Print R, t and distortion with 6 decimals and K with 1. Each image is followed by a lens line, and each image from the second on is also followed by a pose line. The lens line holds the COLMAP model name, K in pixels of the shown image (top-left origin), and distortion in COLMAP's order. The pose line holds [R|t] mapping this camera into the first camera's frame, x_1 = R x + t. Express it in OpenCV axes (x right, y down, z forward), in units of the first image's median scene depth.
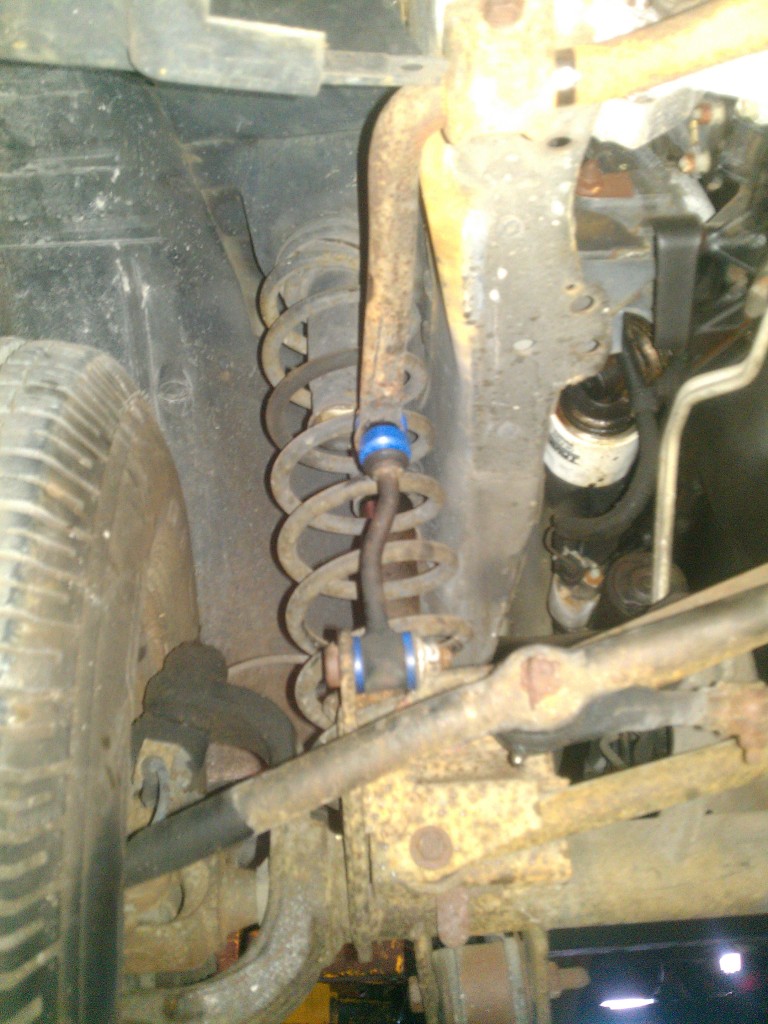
lens RADIAL K [[1068.4, 0, 387.3], [0, 1068.4, 511.4], [0, 0, 1]] dist [-0.007032, 0.000000]
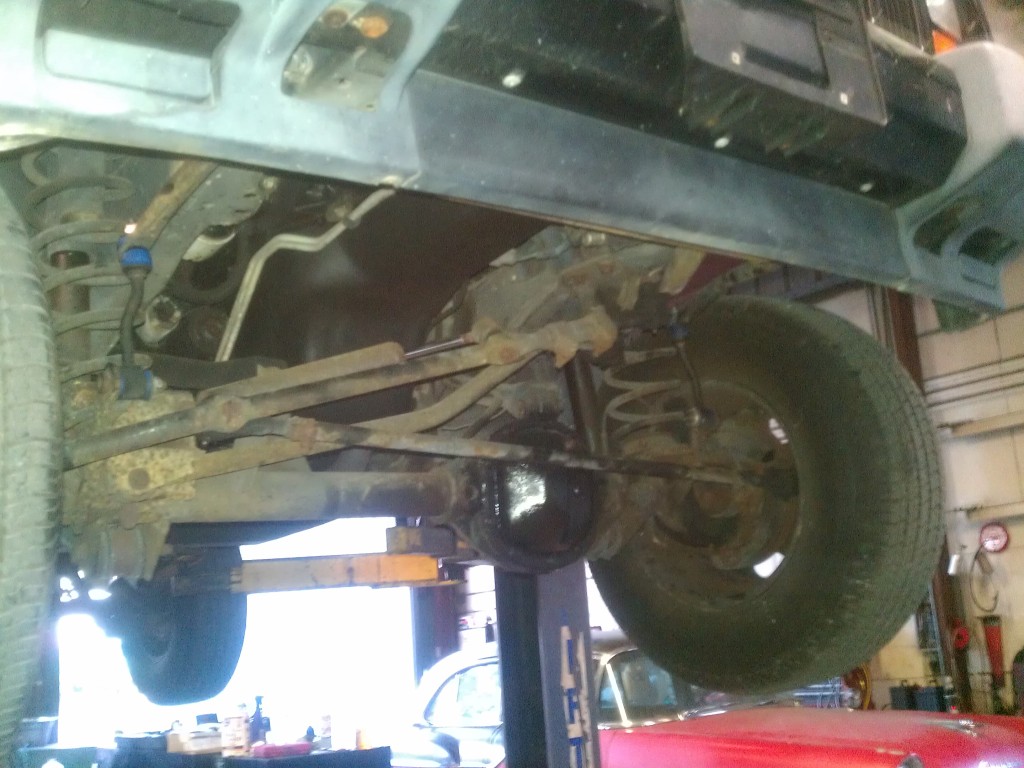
lens RADIAL K [[1068.4, 0, 512.1], [0, 1068.4, 384.1], [0, 0, 1]] dist [-0.007032, 0.000000]
pose [[0.760272, 0.124881, 0.637489, -0.639334], [-0.254728, 0.960064, 0.115717, -0.228425], [-0.597579, -0.250363, 0.761720, -0.772636]]
